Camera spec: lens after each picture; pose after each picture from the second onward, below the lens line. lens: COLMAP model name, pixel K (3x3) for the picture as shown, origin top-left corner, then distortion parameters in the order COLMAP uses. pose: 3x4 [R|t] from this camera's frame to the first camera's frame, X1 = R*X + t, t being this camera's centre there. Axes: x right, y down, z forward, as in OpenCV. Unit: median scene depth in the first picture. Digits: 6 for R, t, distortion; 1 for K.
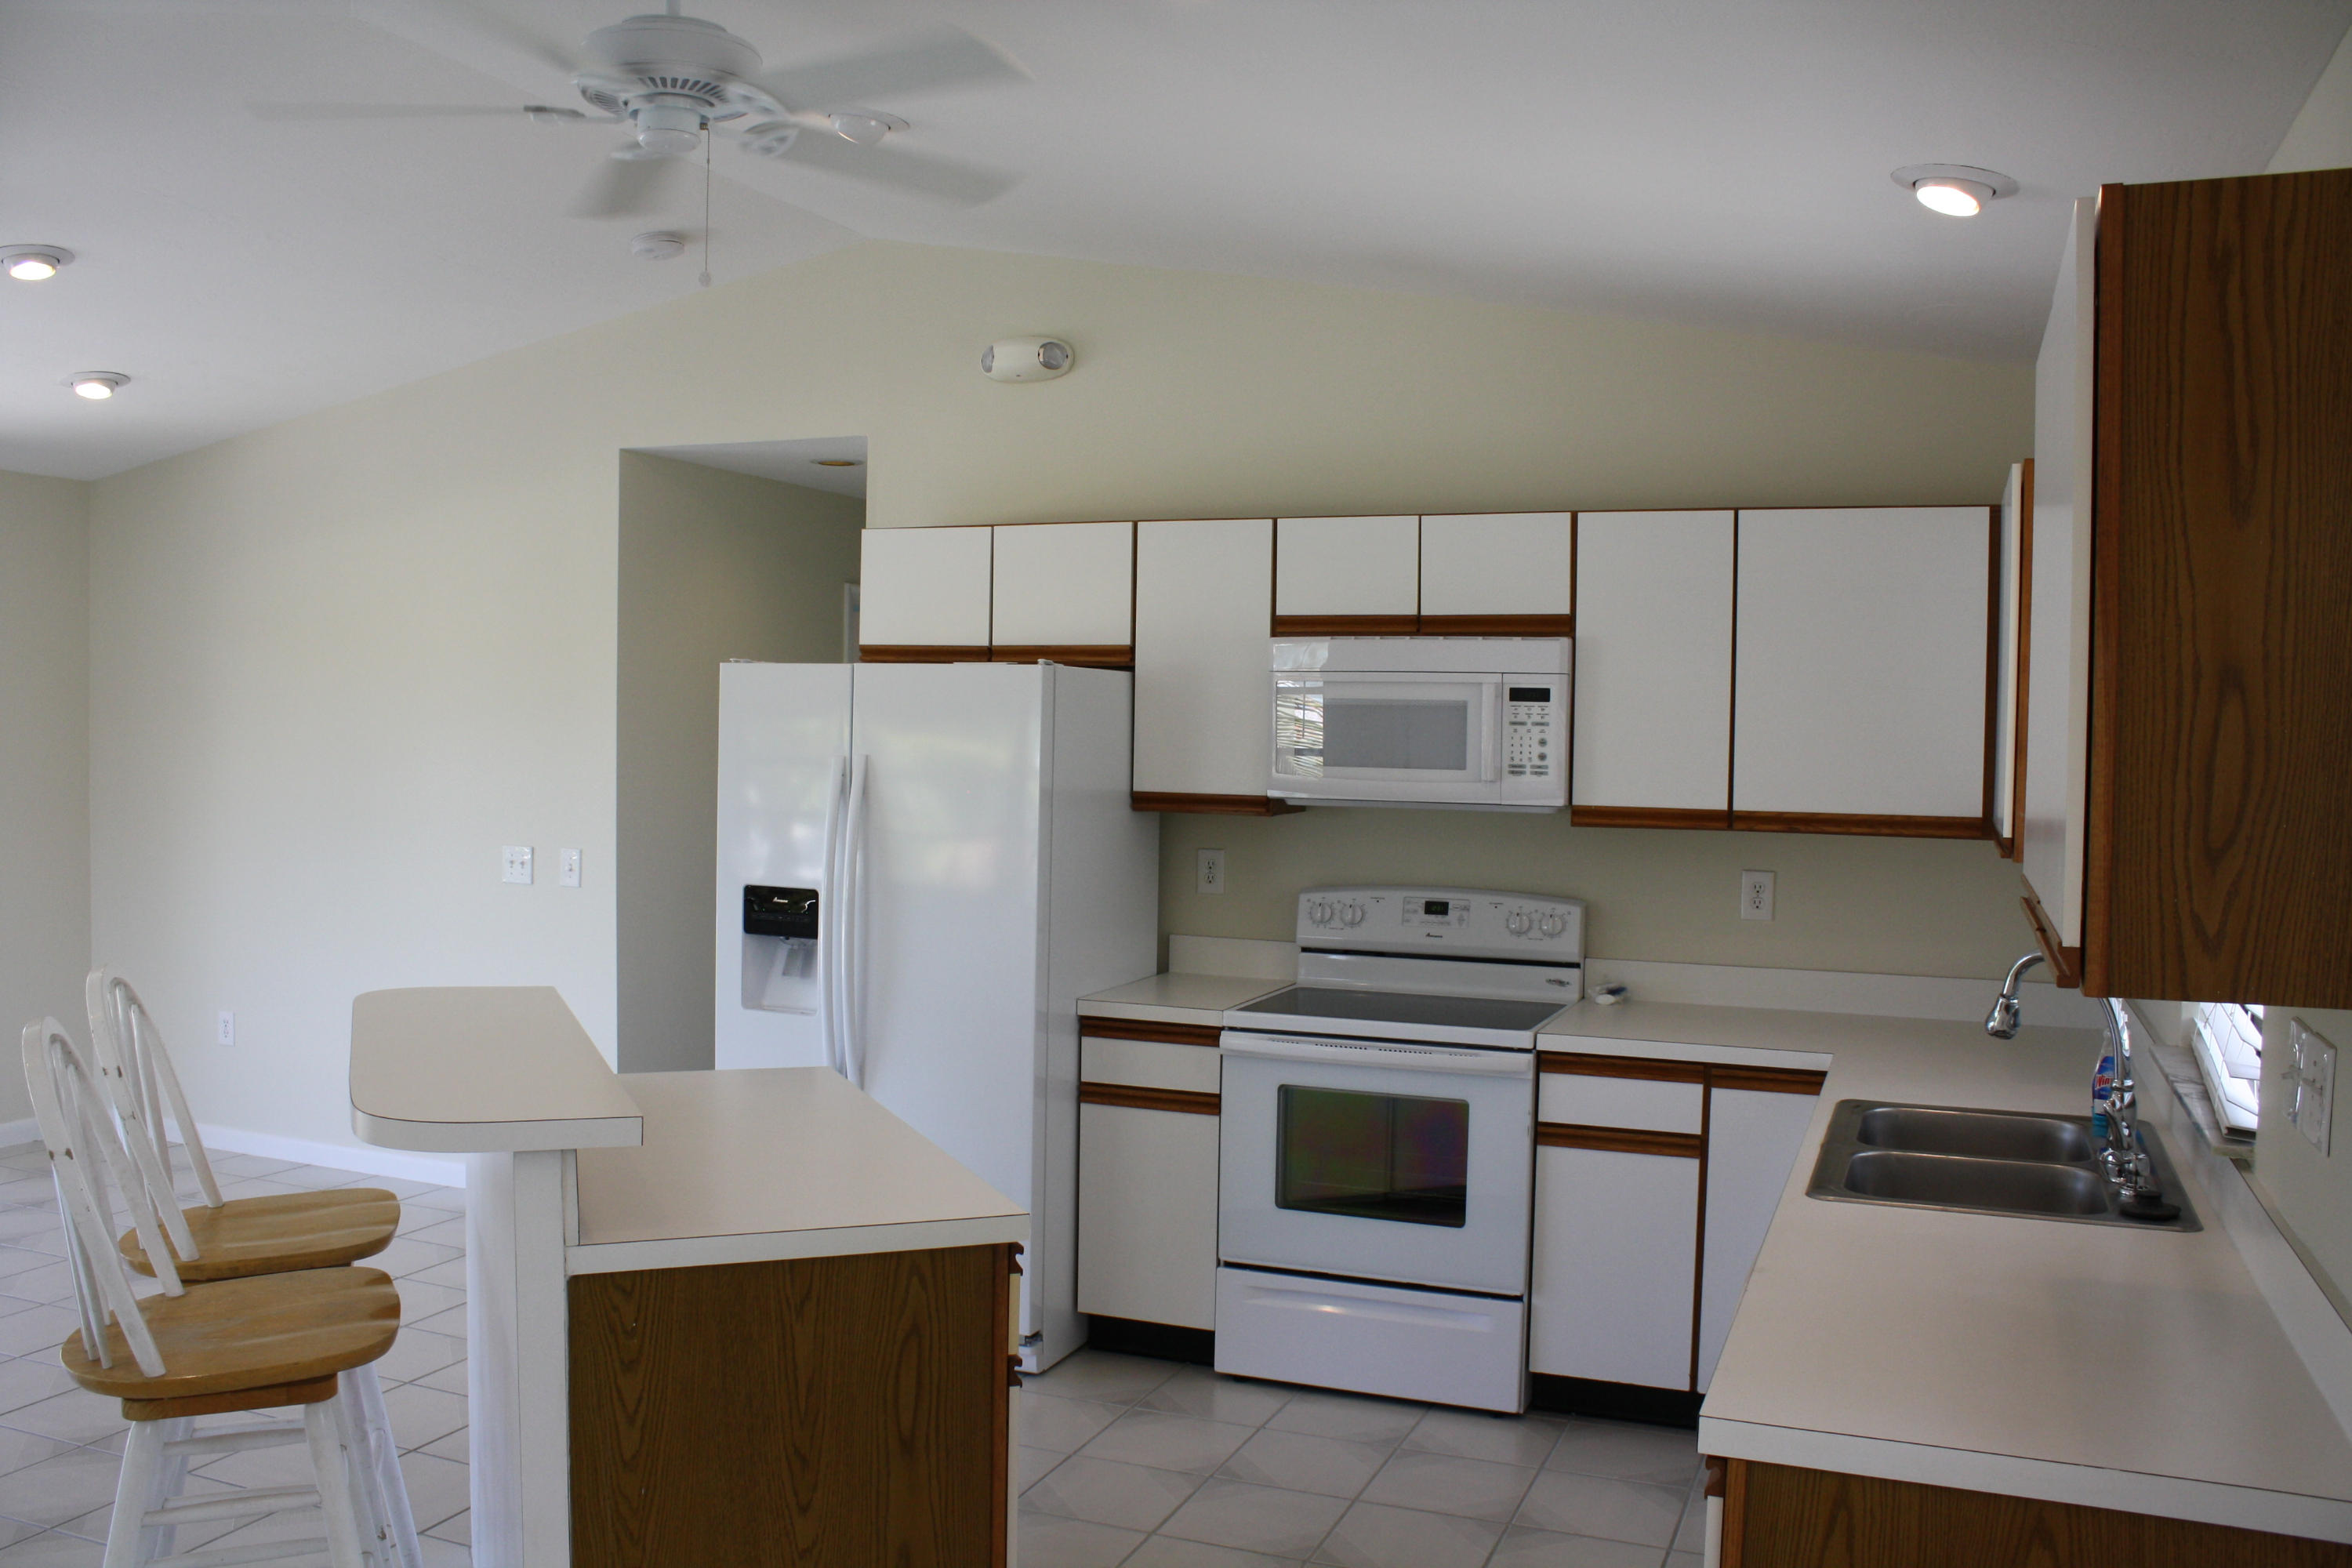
lens RADIAL K [[1982.8, 0, 1166.9], [0, 1982.8, 782.9], [0, 0, 1]] dist [-0.143016, 0.101428]
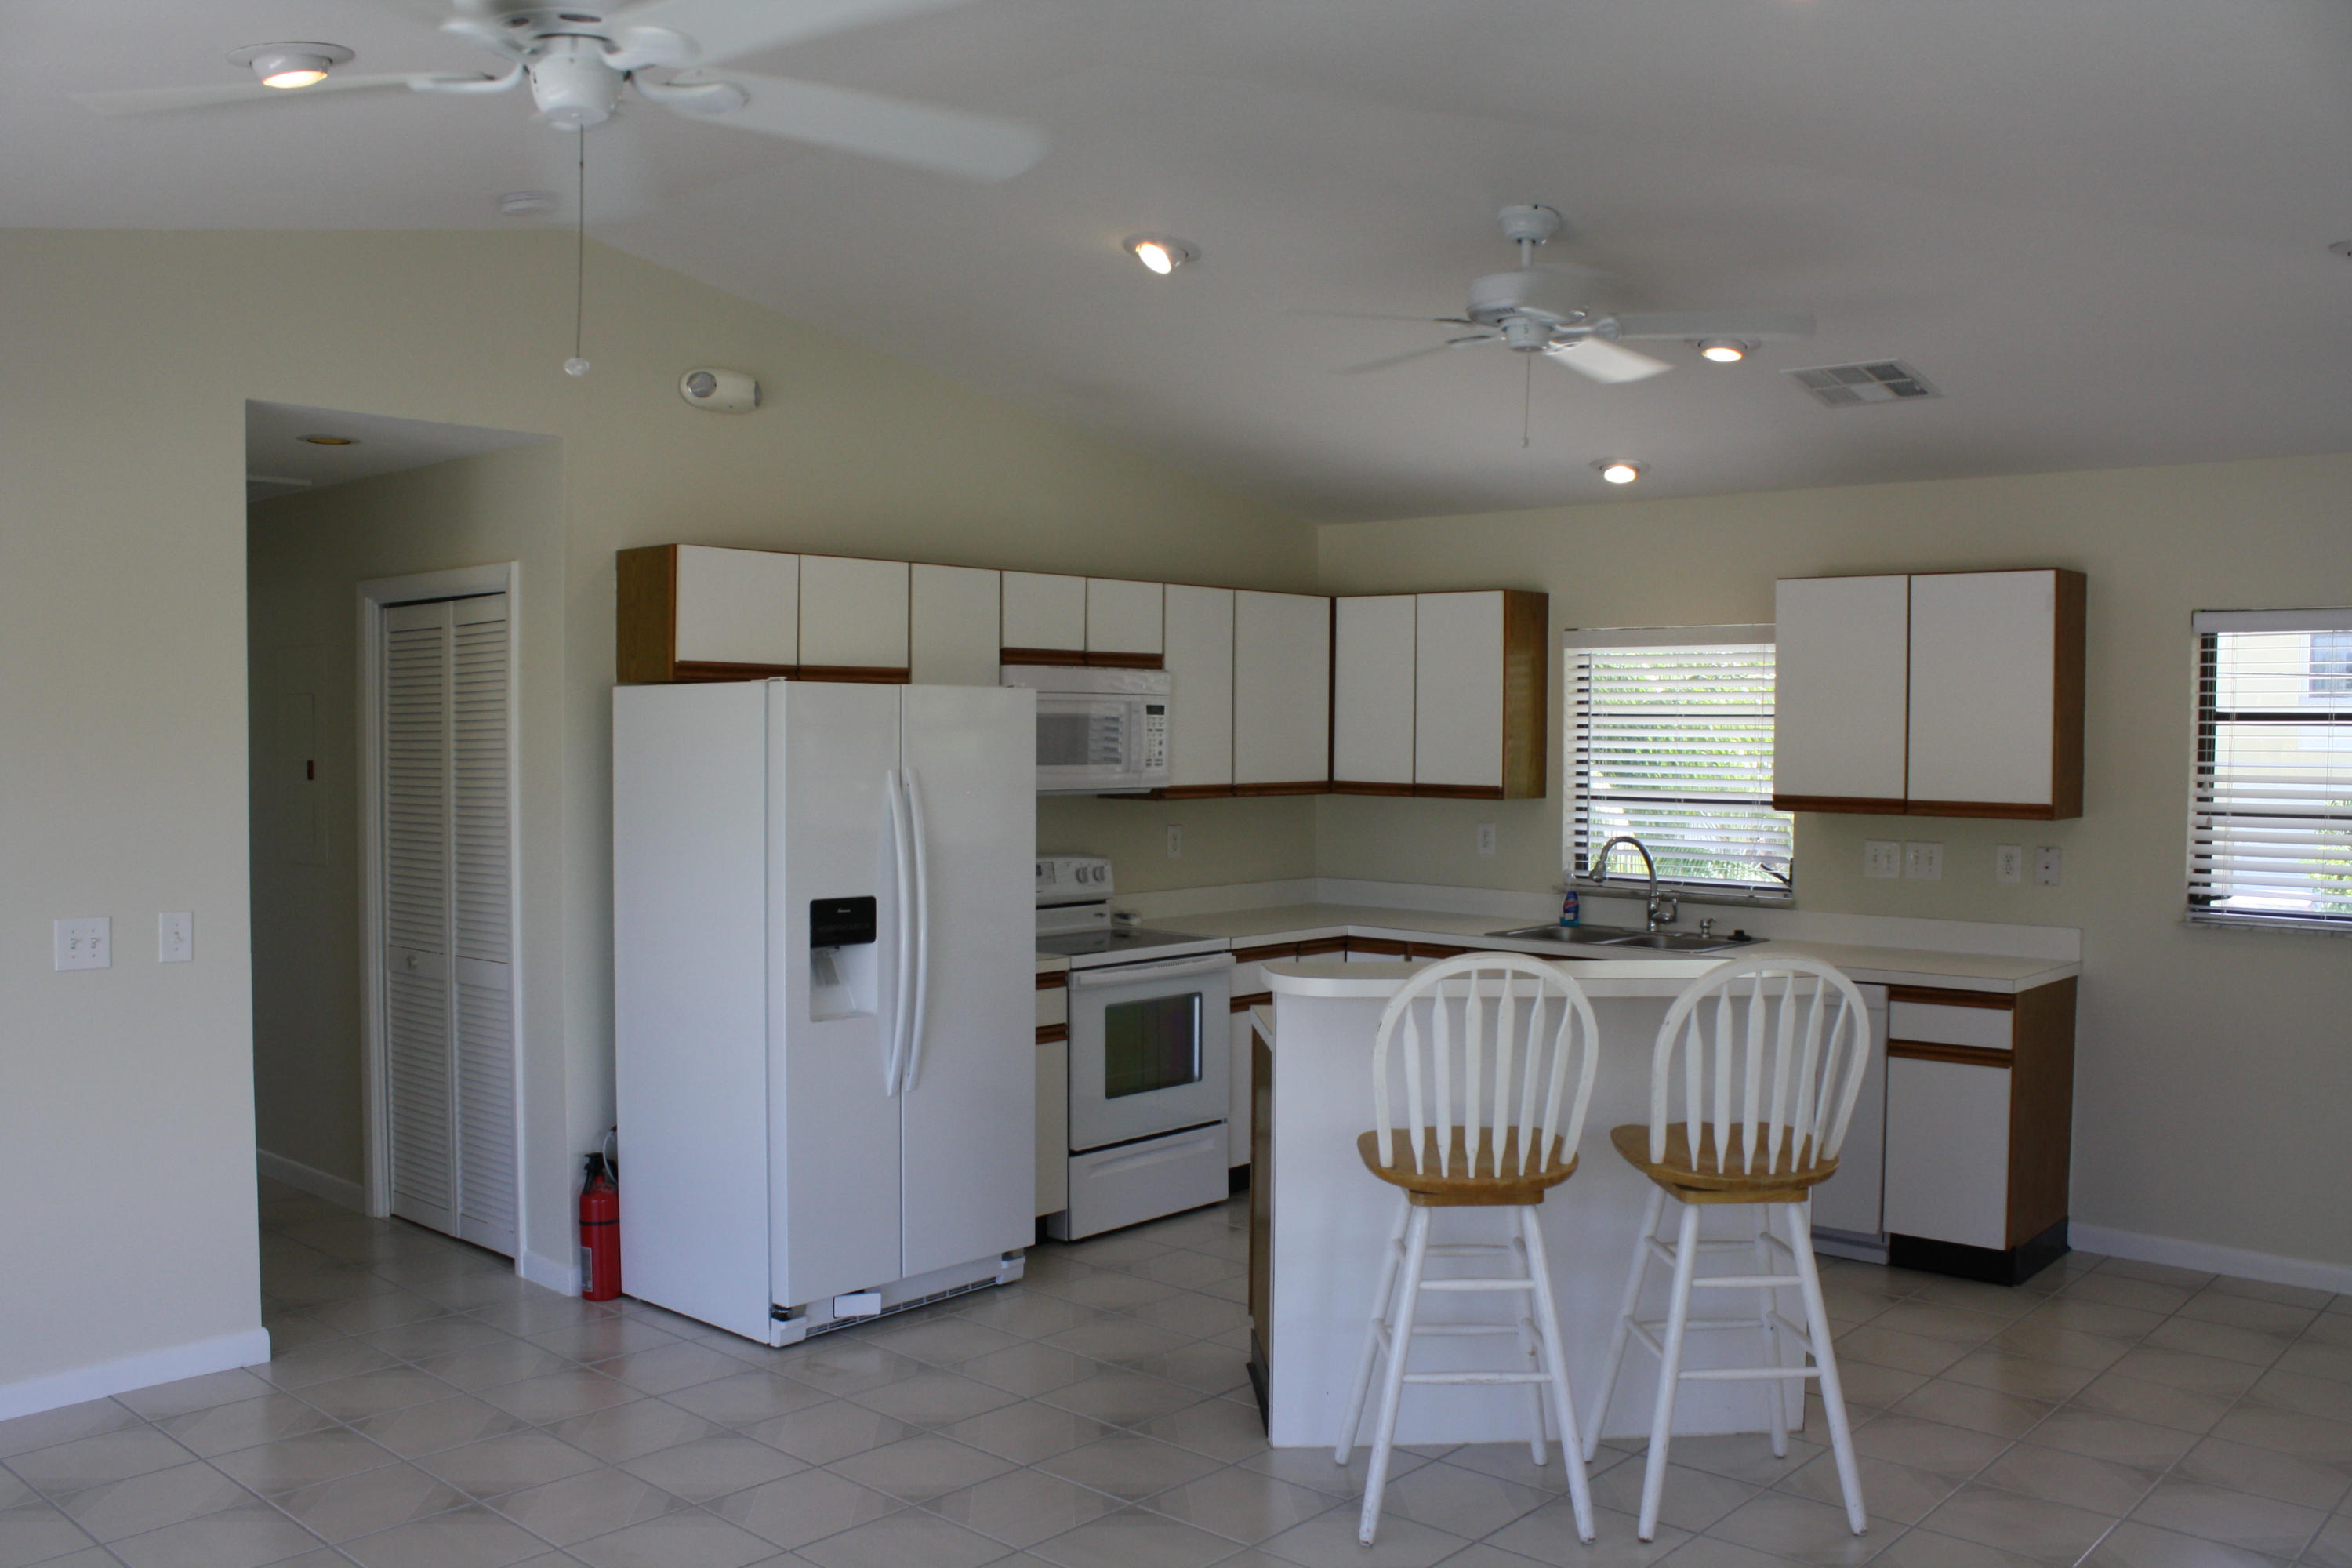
lens RADIAL K [[1982.8, 0, 1168.2], [0, 1982.8, 790.3], [0, 0, 1]] dist [-0.143016, 0.101428]
pose [[0.332115, -0.043193, 0.942249, -1.119040], [0.033718, 0.998856, 0.033903, -0.033350], [-0.942636, 0.020511, 0.333192, 0.489361]]
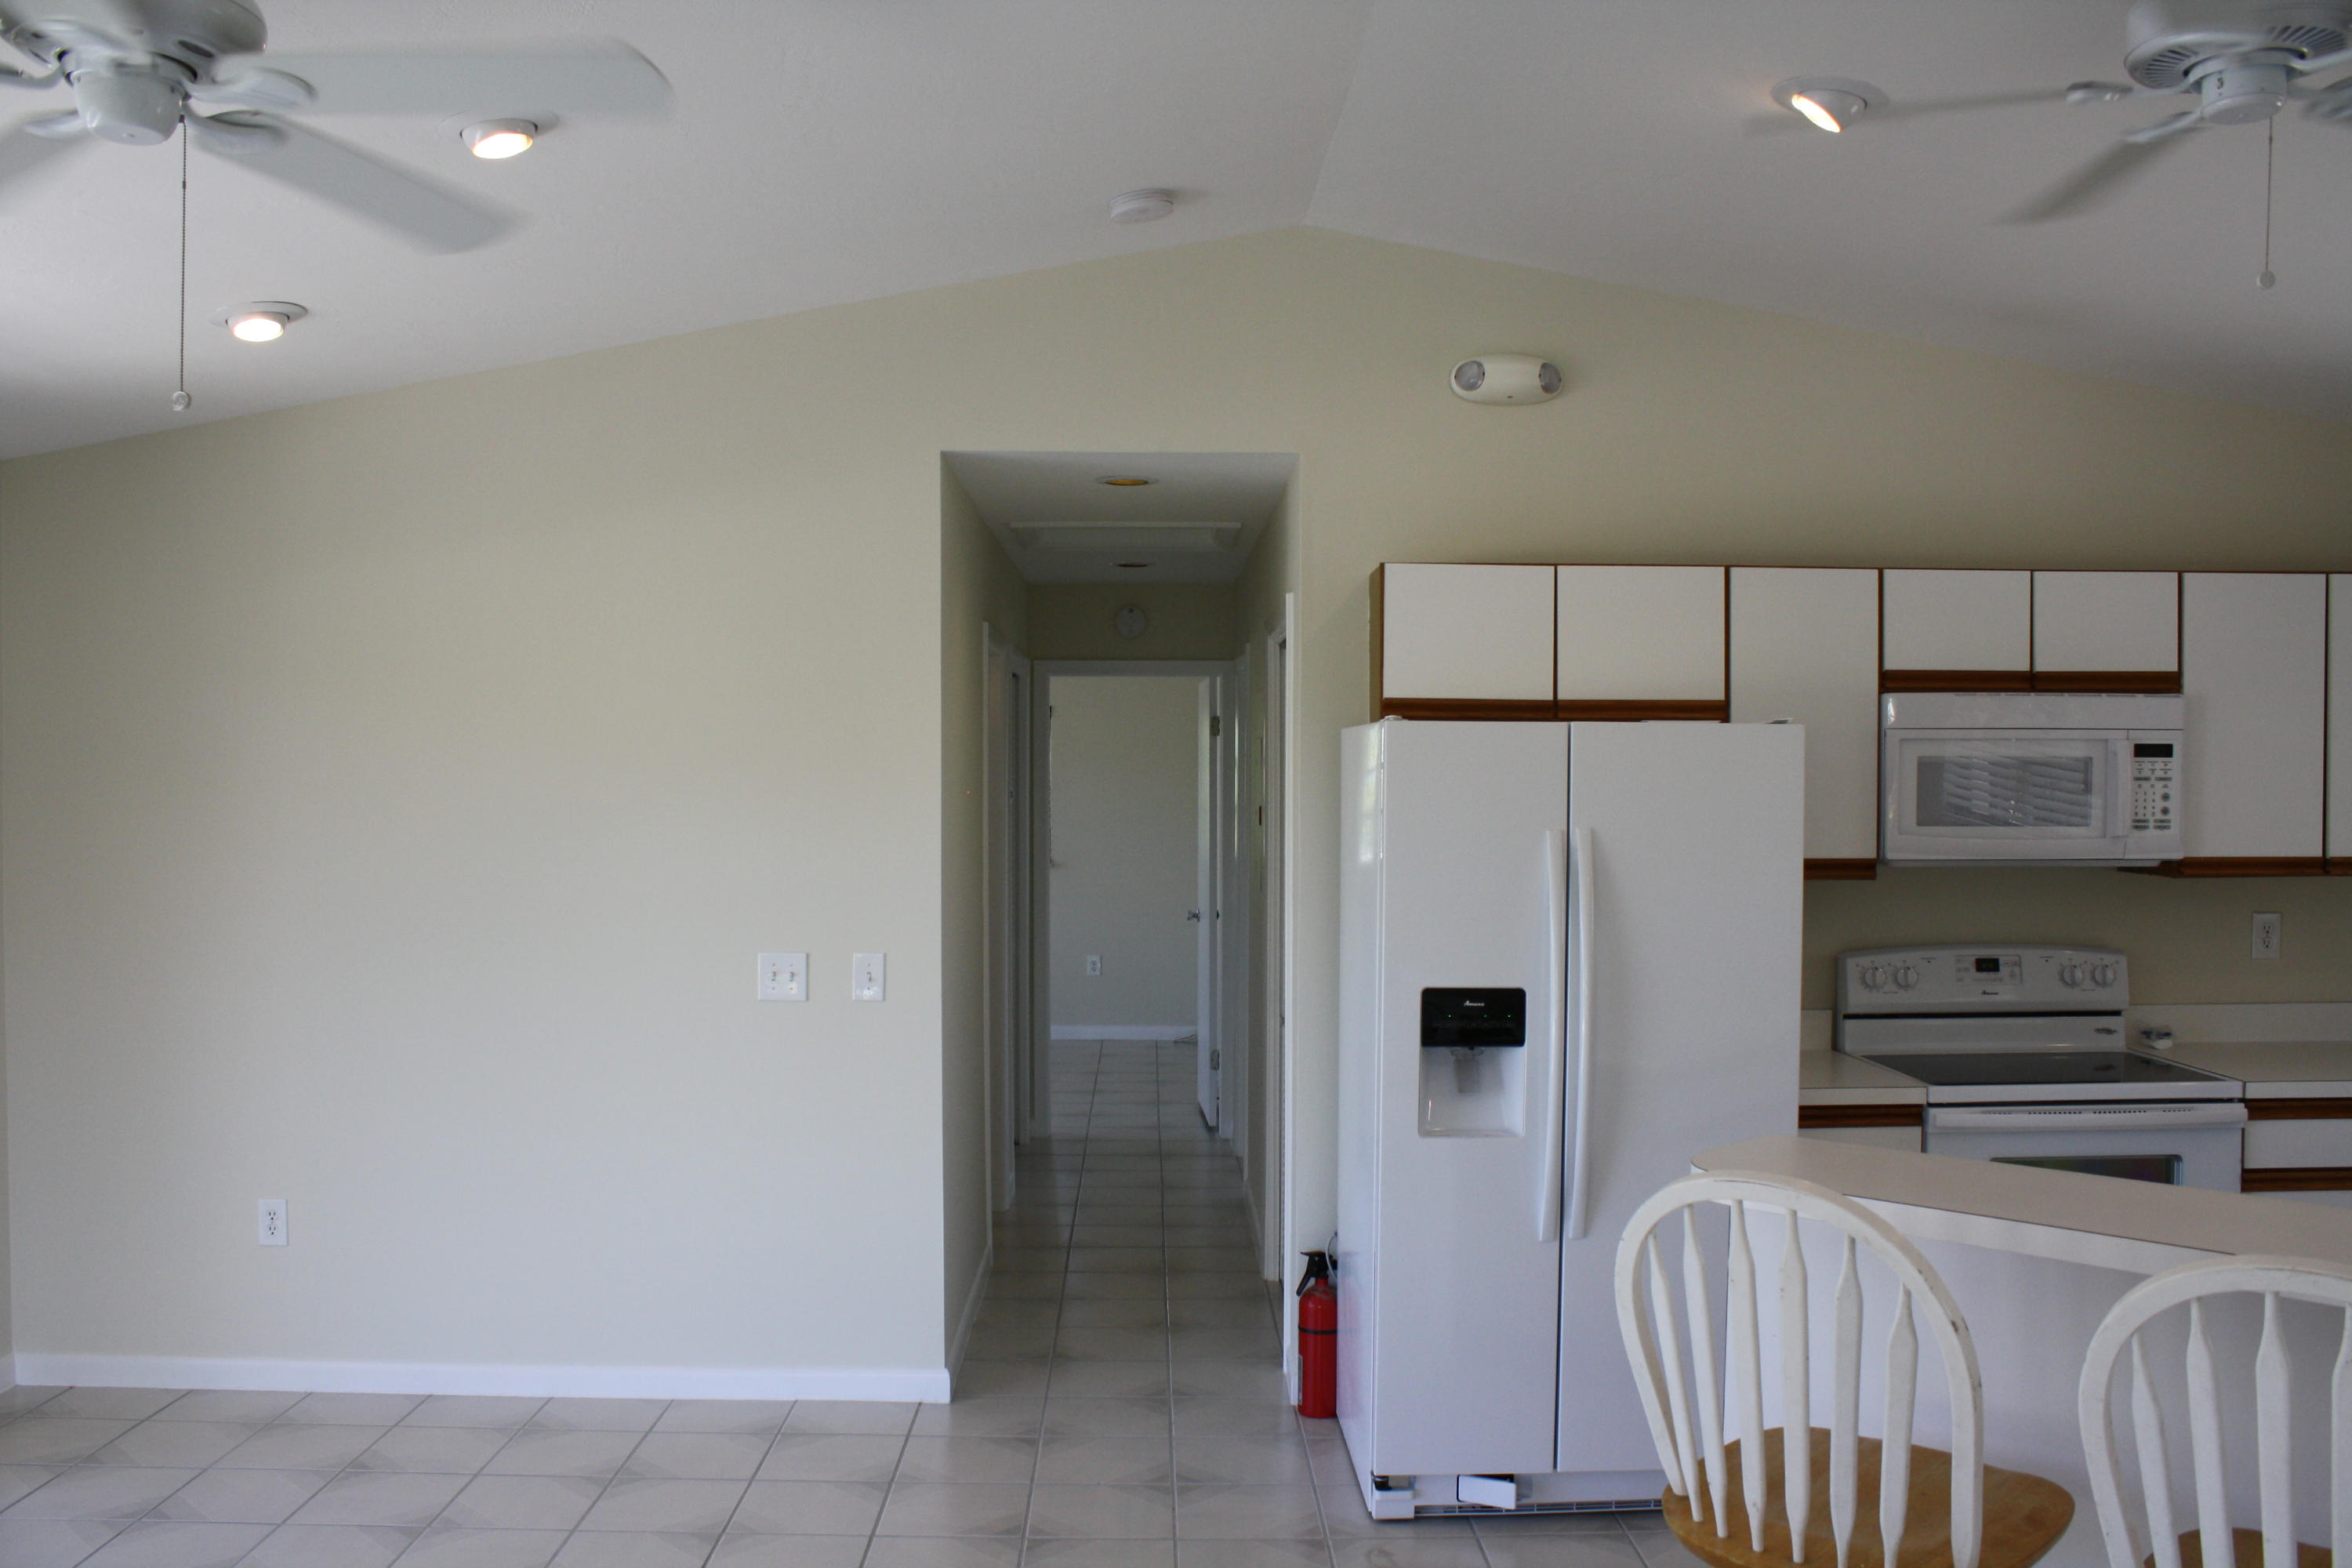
lens RADIAL K [[1982.8, 0, 1177.2], [0, 1982.8, 789.2], [0, 0, 1]] dist [-0.143016, 0.101428]
pose [[0.916927, -0.018060, 0.398647, -0.645148], [0.026017, 0.999555, -0.014560, -0.022259], [-0.398206, 0.023722, 0.916989, 0.276876]]
